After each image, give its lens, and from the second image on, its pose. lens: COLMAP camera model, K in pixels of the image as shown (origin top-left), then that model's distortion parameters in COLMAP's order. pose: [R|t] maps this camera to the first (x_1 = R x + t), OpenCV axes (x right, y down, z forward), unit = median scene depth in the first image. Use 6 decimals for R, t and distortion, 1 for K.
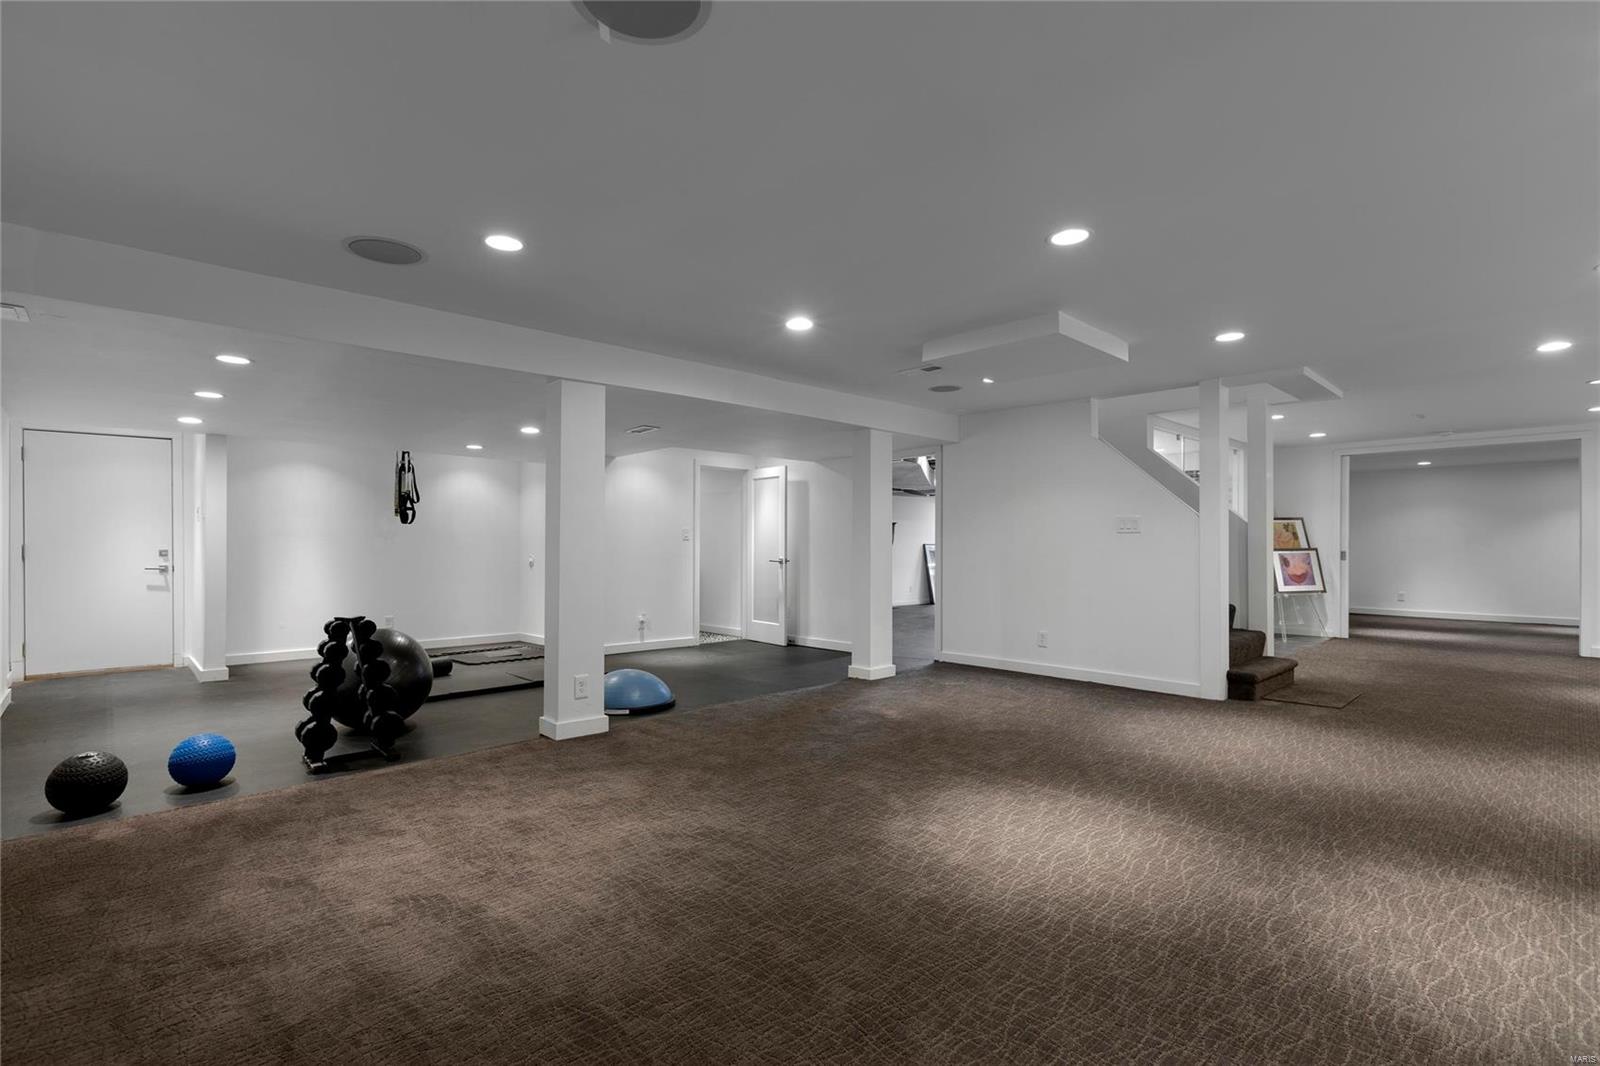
lens RADIAL K [[738.2, 0, 792.9], [0, 738.2, 531.6], [0, 0, 1]] dist [-0.002435, -0.000151]
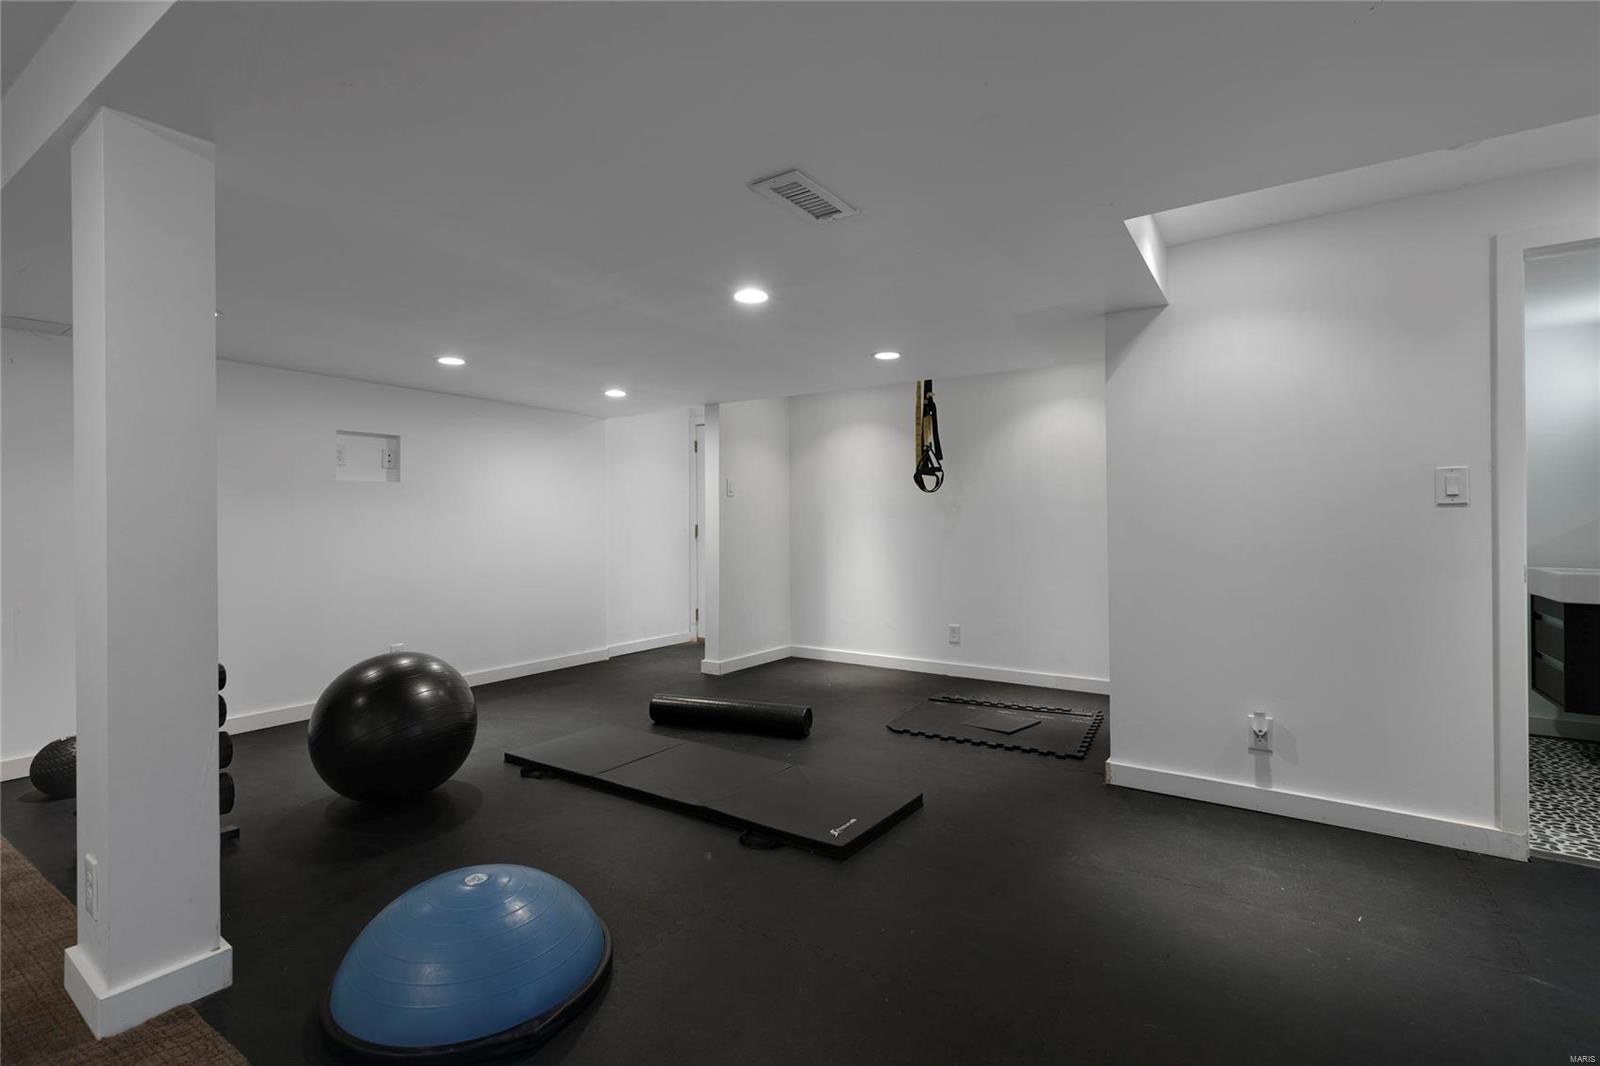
lens RADIAL K [[738.2, 0, 792.9], [0, 738.2, 531.6], [0, 0, 1]] dist [-0.002435, -0.000151]
pose [[0.226142, 0.009407, -0.974049, 0.102713], [0.024528, 0.999581, 0.015348, 0.011831], [0.973785, -0.027363, 0.225817, 0.724242]]
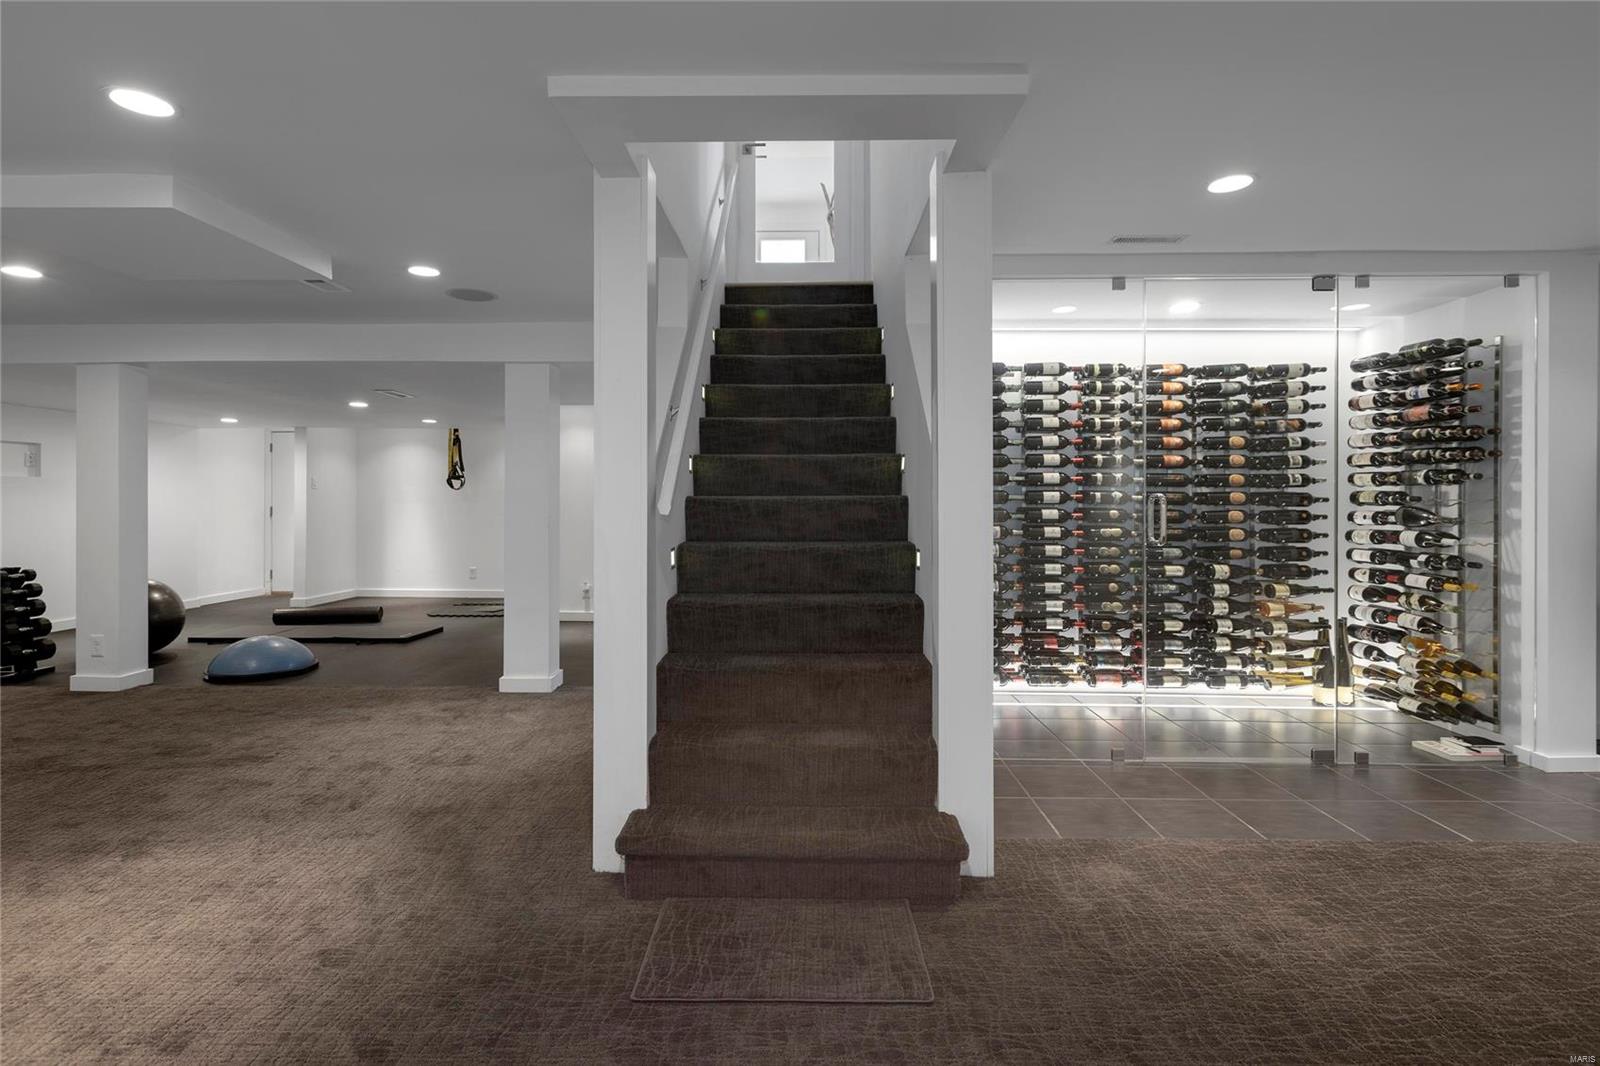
lens RADIAL K [[750.1, 0, 801.4], [0, 750.1, 502.7], [0, 0, 1]] dist [0.001288, -0.000029]
pose [[0.723761, 0.003793, -0.690040, 0.691652], [0.009722, 0.999830, 0.015692, -0.003794], [0.689982, -0.018066, 0.723601, 0.515157]]
